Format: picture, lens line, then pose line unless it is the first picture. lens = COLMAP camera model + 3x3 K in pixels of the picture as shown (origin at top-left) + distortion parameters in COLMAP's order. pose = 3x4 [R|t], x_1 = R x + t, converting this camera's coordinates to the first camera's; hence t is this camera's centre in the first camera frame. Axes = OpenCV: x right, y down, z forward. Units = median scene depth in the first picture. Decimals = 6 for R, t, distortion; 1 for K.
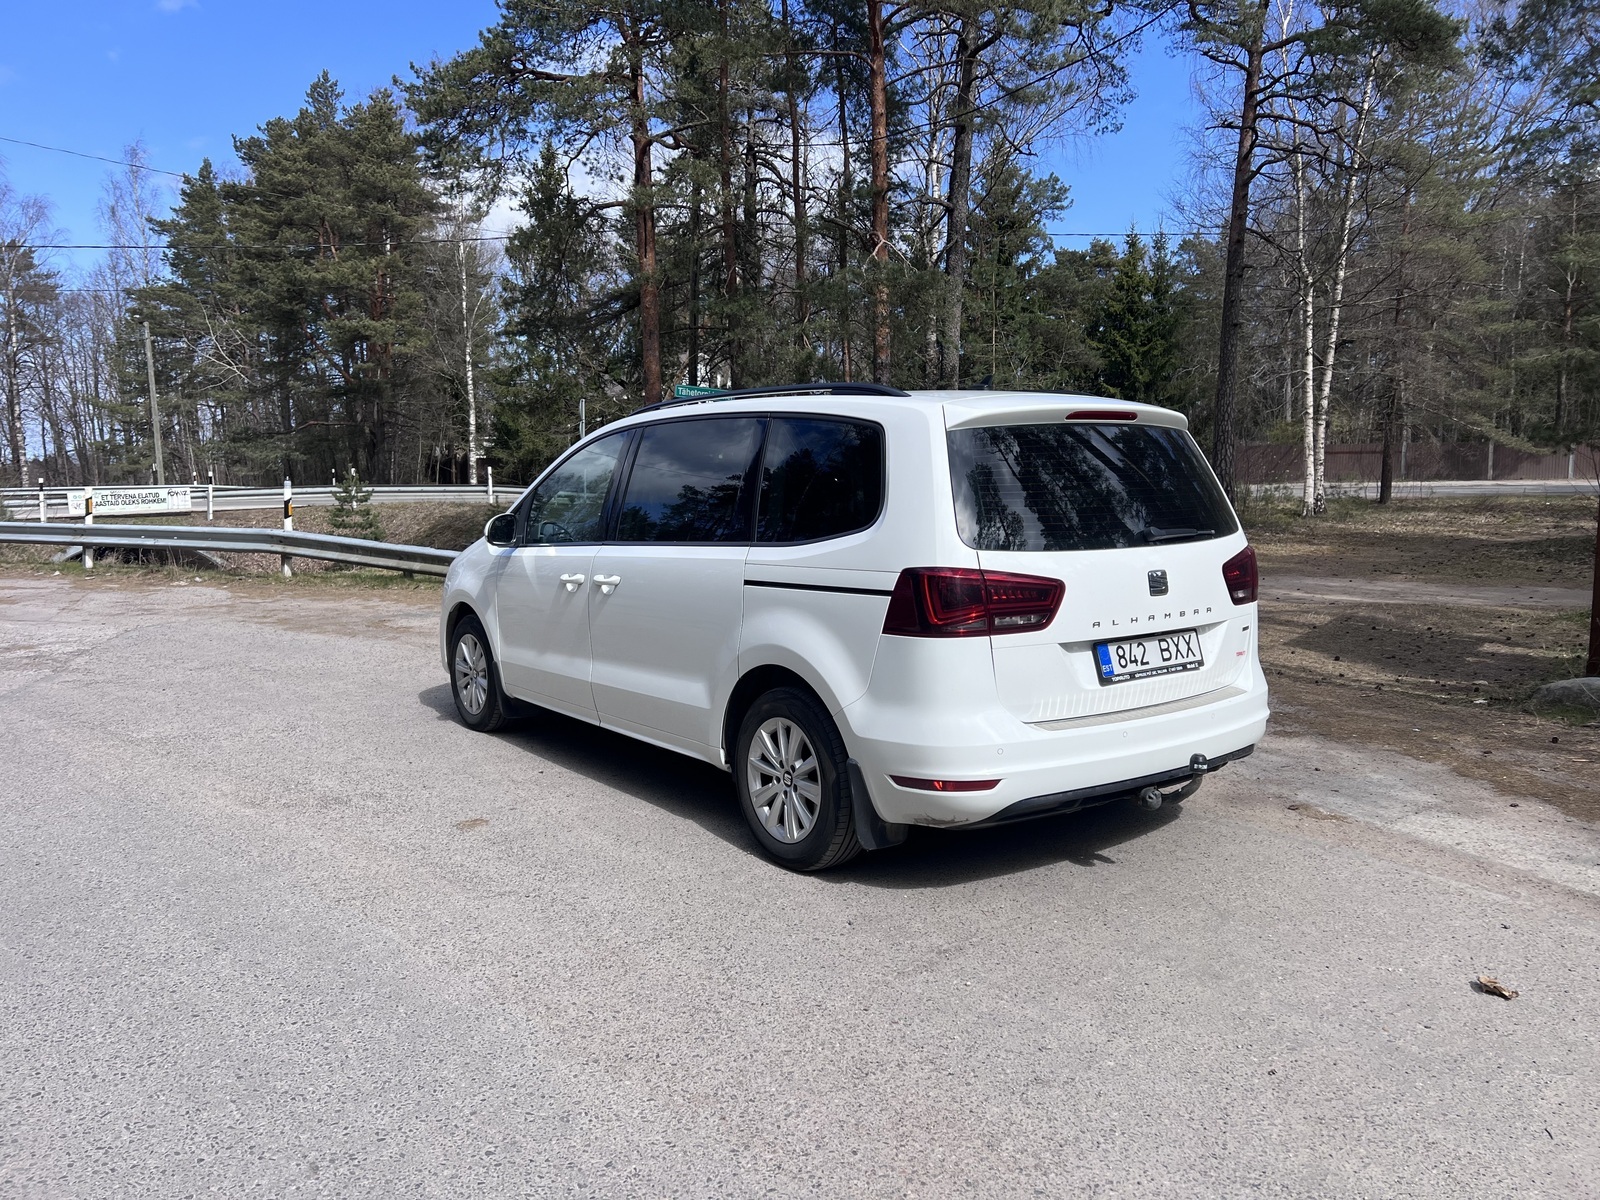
lens RADIAL K [[1213.3, 0, 798.4], [0, 1213.3, 605.4], [0, 0, 1]] dist [0.030039, -0.011415]
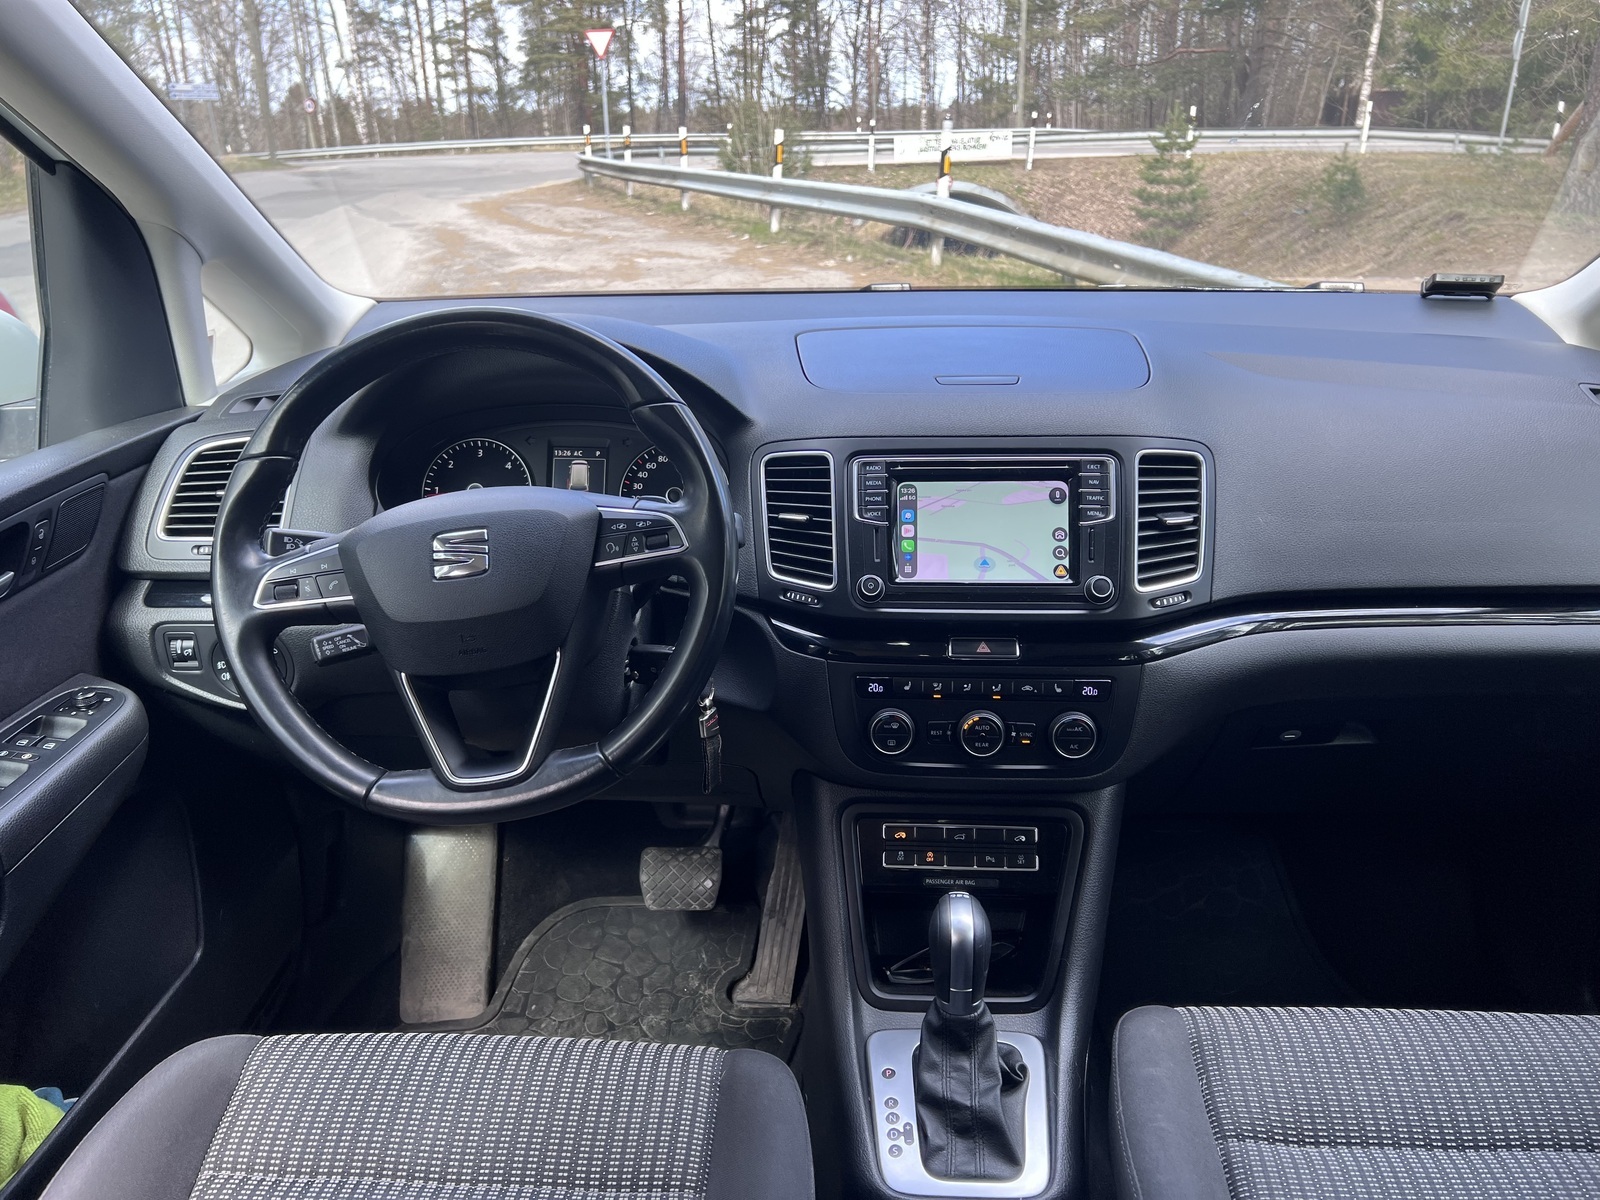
lens RADIAL K [[1213.3, 0, 807.2], [0, 1213.3, 592.2], [0, 0, 1]] dist [0.030039, -0.011415]
pose [[0.770881, 0.230972, -0.593628, -0.016224], [-0.068323, 0.956549, 0.283455, -0.069210], [0.633304, -0.177952, 0.753166, 0.722471]]
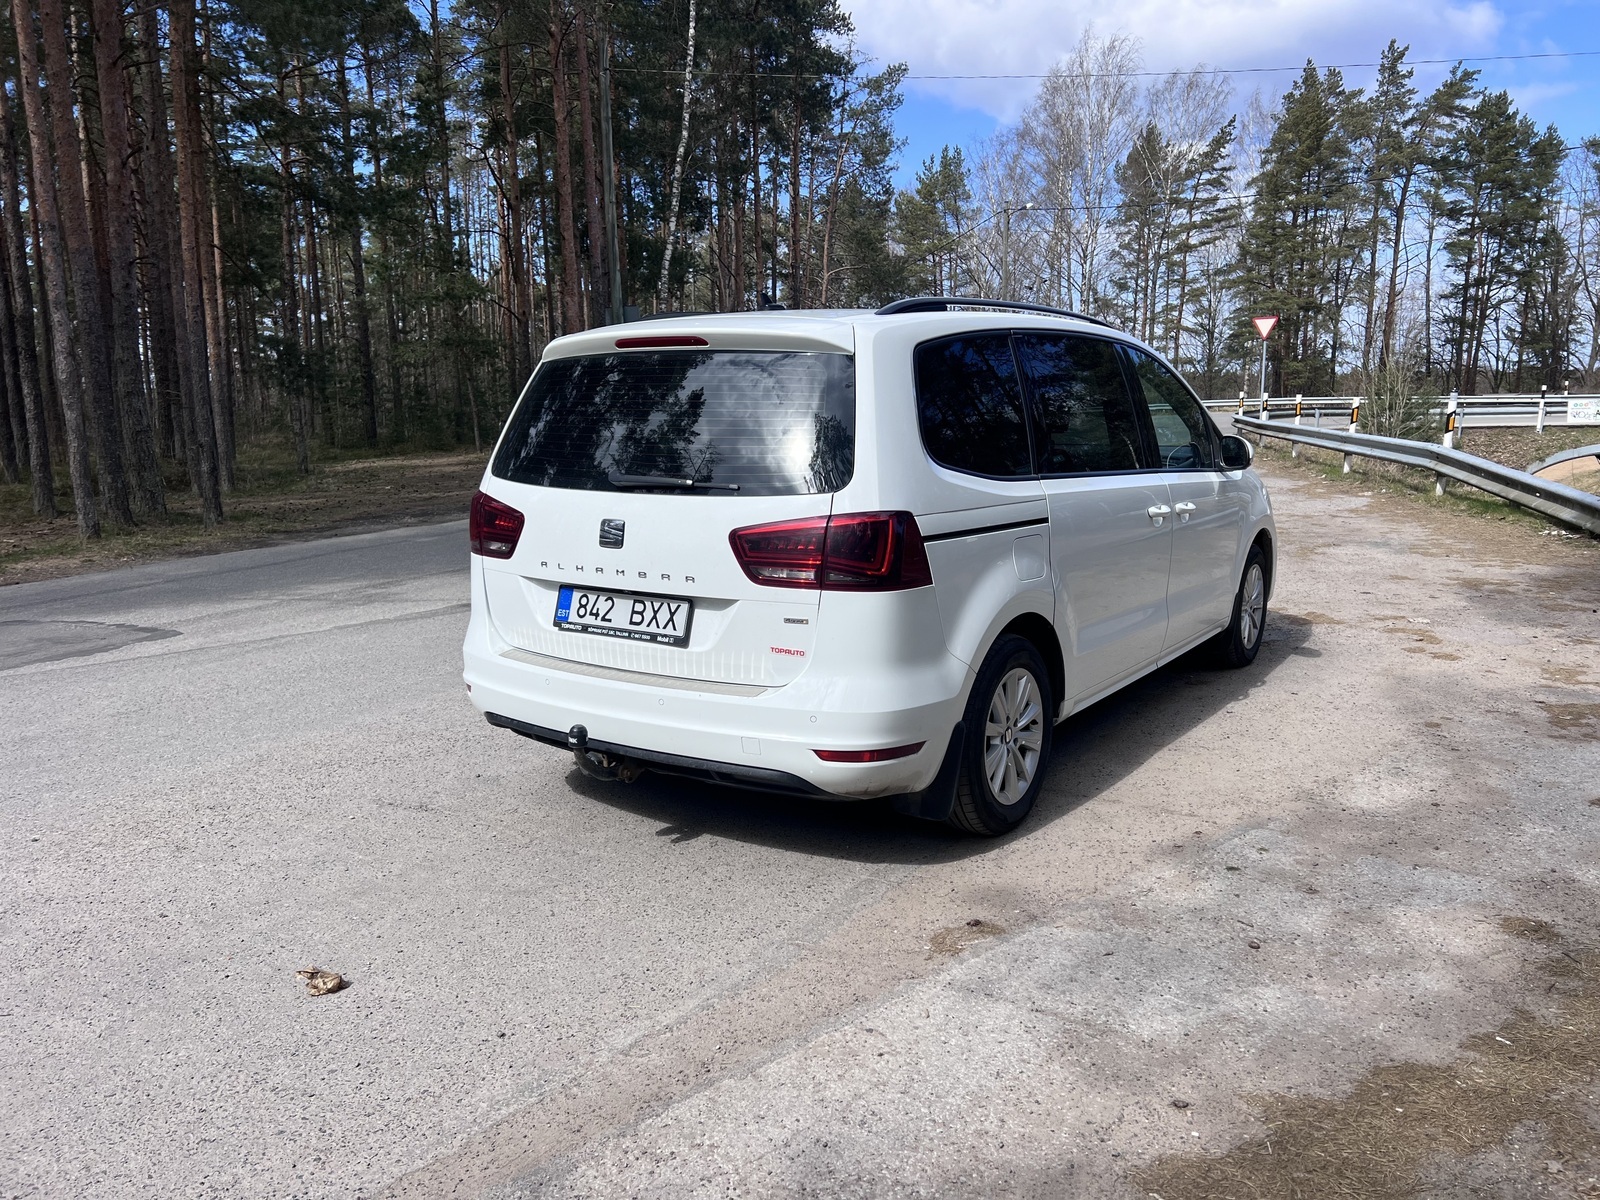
lens RADIAL K [[1213.3, 0, 804.3], [0, 1213.3, 597.2], [0, 0, 1]] dist [0.030039, -0.011415]
pose [[0.316813, 0.165643, -0.933912, 0.612833], [-0.099455, 0.985006, 0.140967, -0.058189], [0.943259, 0.048222, 0.328536, 0.438265]]
